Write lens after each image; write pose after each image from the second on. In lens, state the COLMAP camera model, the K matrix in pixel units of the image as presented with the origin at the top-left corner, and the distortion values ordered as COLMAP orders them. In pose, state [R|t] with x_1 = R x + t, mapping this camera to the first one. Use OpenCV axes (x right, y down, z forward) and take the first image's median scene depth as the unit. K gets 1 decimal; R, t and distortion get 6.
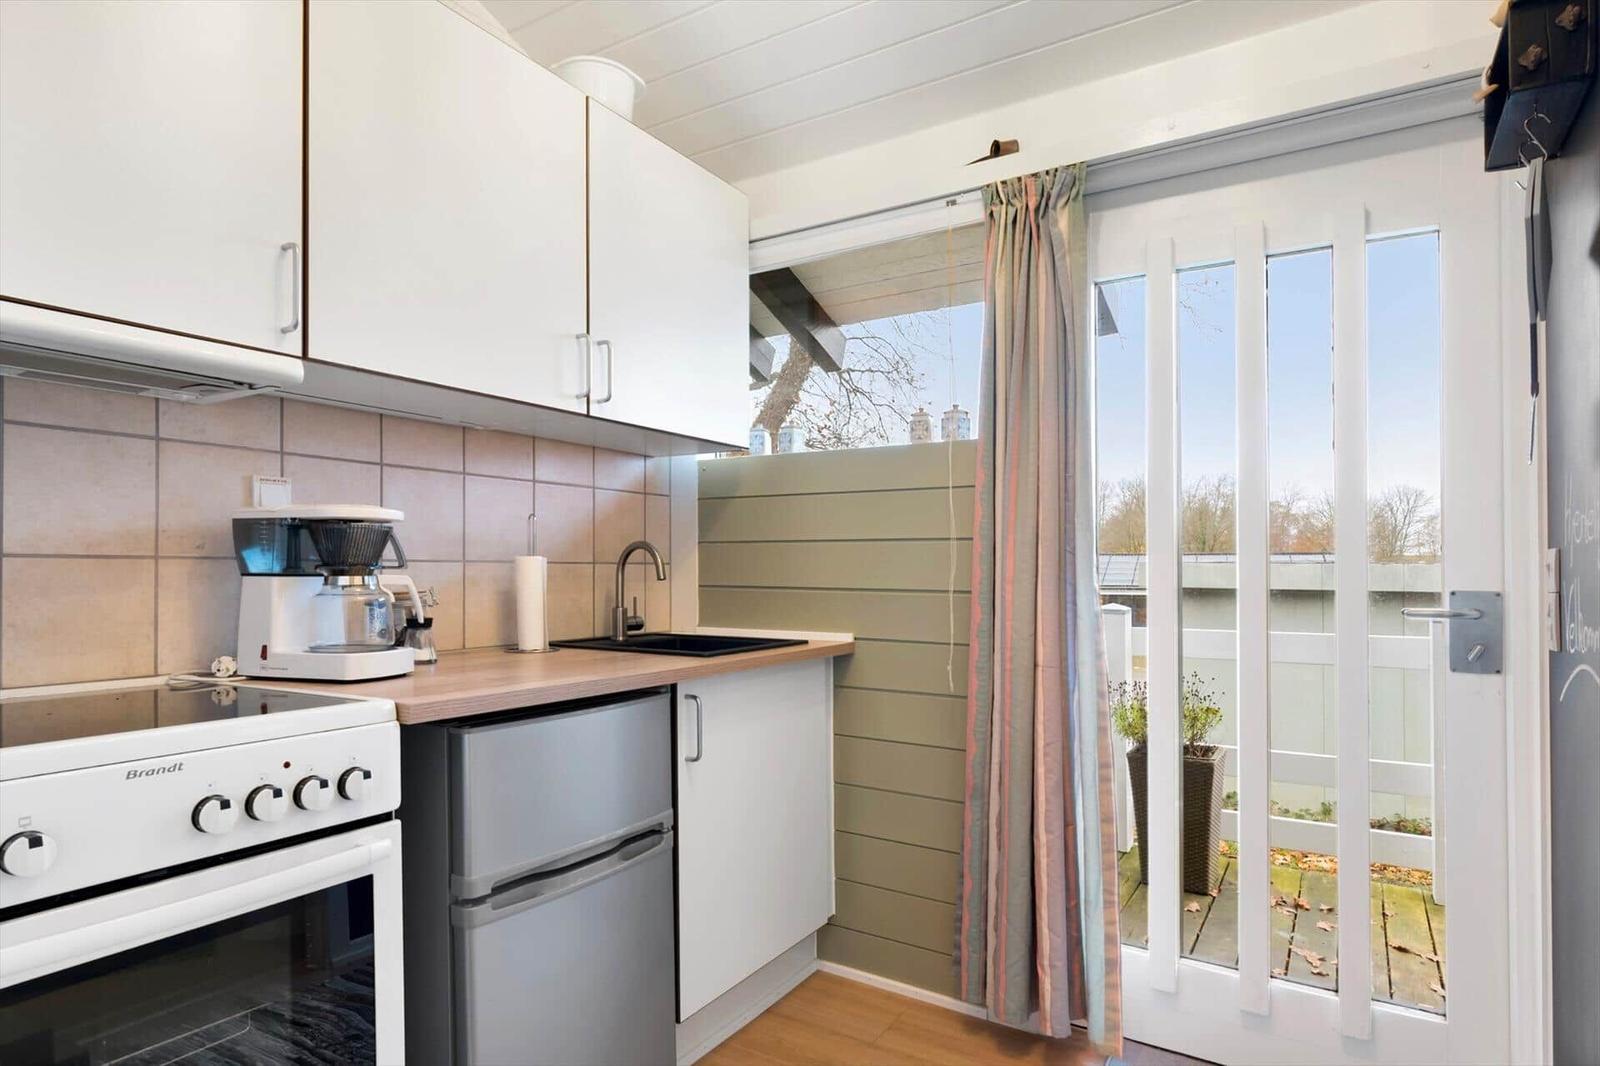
lens RADIAL K [[858.8, 0, 798.0], [0, 858.8, 565.9], [0, 0, 1]] dist [-0.002197, -0.000223]
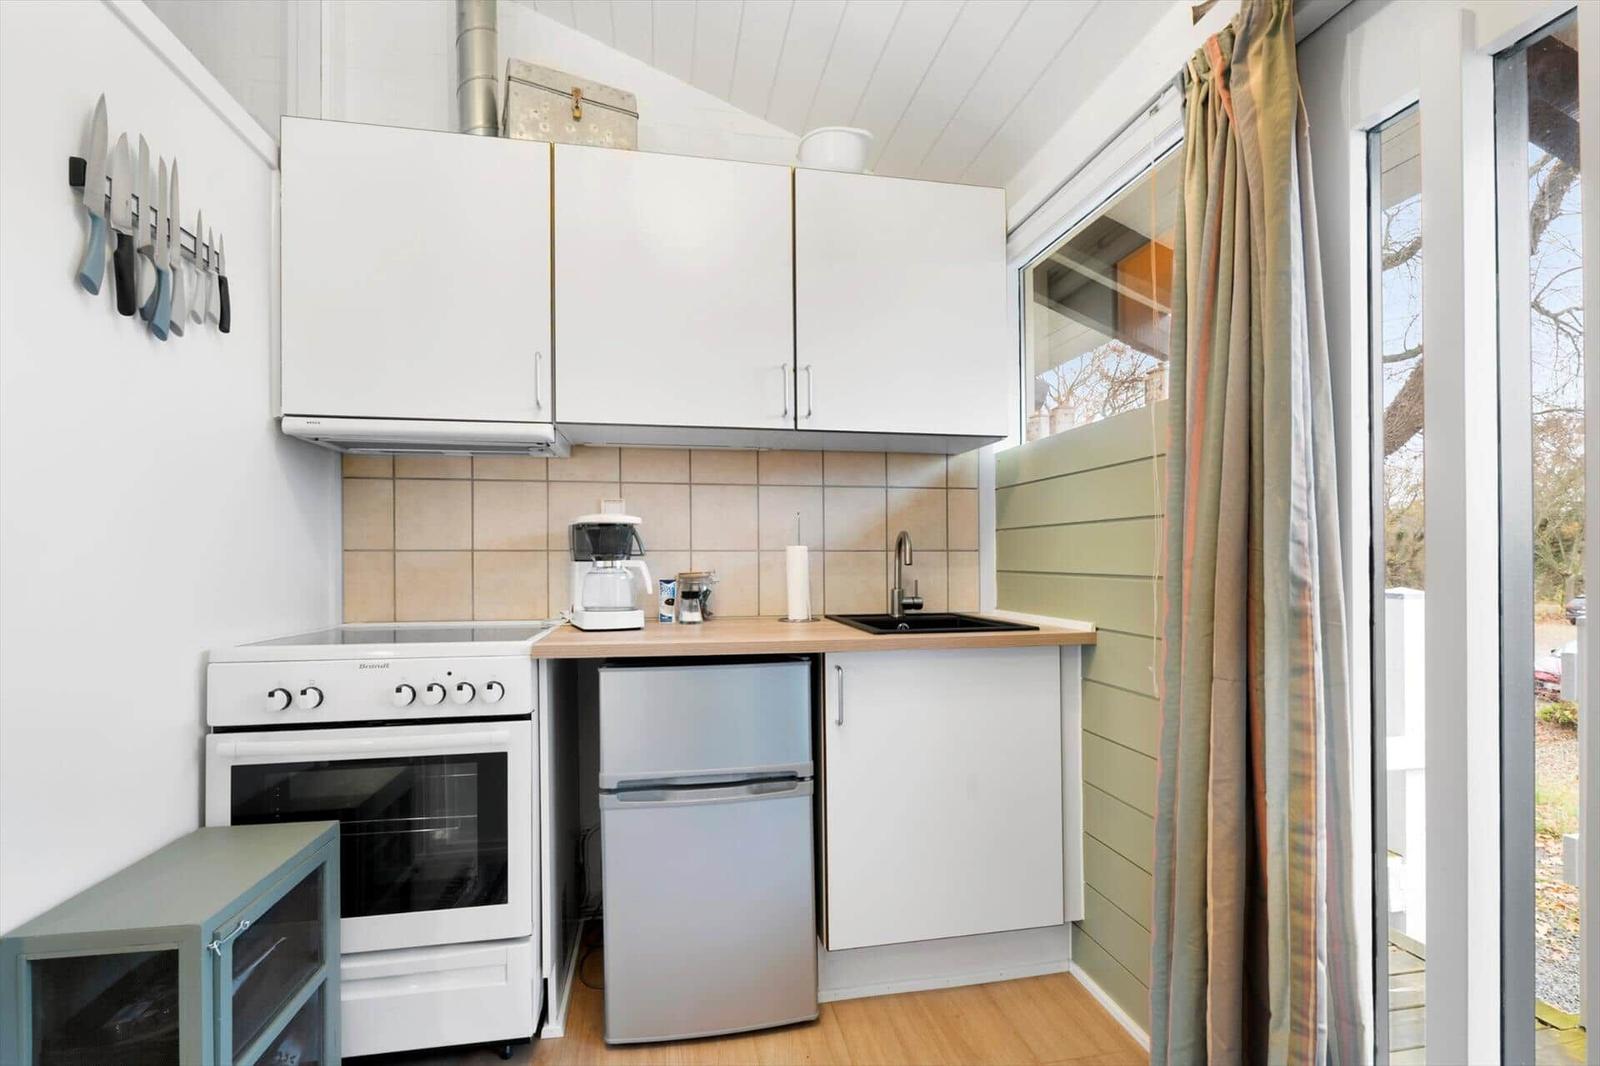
lens RADIAL K [[696.1, 0, 802.3], [0, 696.1, 562.4], [0, 0, 1]] dist [-0.008367, -0.000435]
pose [[0.692996, -0.005585, -0.720920, 0.474318], [0.009815, 0.999950, 0.001689, 0.012459], [0.720874, -0.008246, 0.693017, 0.317787]]
